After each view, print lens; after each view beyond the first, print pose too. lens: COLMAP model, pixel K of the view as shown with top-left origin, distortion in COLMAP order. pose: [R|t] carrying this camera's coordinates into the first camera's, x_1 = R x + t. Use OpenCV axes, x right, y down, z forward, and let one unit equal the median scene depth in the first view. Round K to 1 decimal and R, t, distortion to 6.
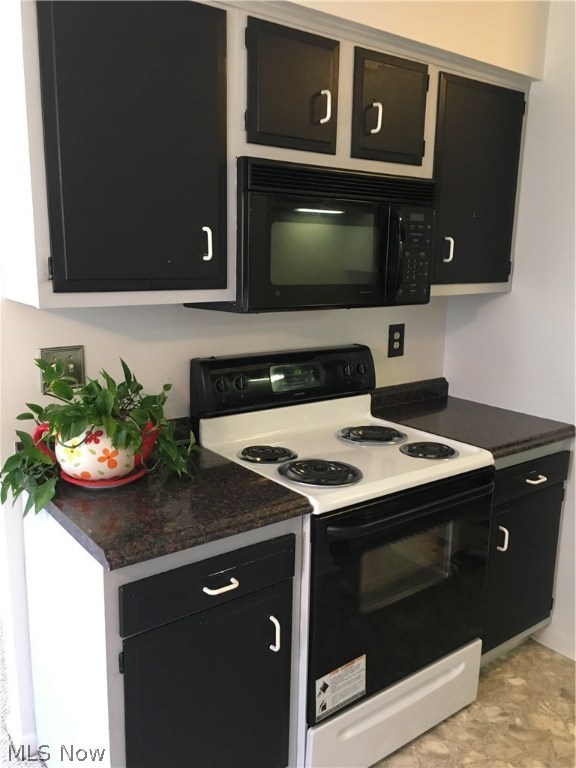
lens RADIAL K [[655.3, 0, 287.4], [0, 655.3, 384.2], [0, 0, 1]] dist [-0.001426, -0.004878]
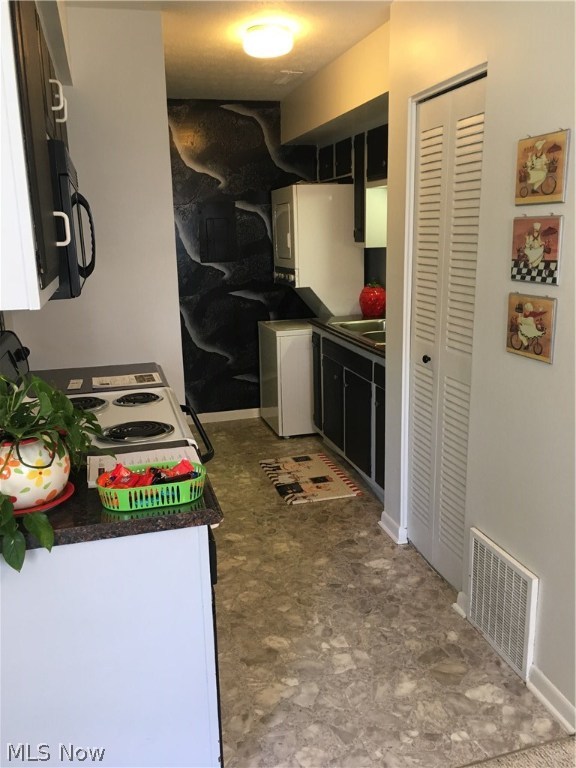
lens RADIAL K [[655.3, 0, 287.7], [0, 655.3, 383.3], [0, 0, 1]] dist [-0.001426, -0.004878]
pose [[0.379835, -0.239467, 0.893522, -0.380805], [0.214085, 0.962445, 0.166931, -0.107766], [-0.899941, 0.127884, 0.416837, 0.489888]]
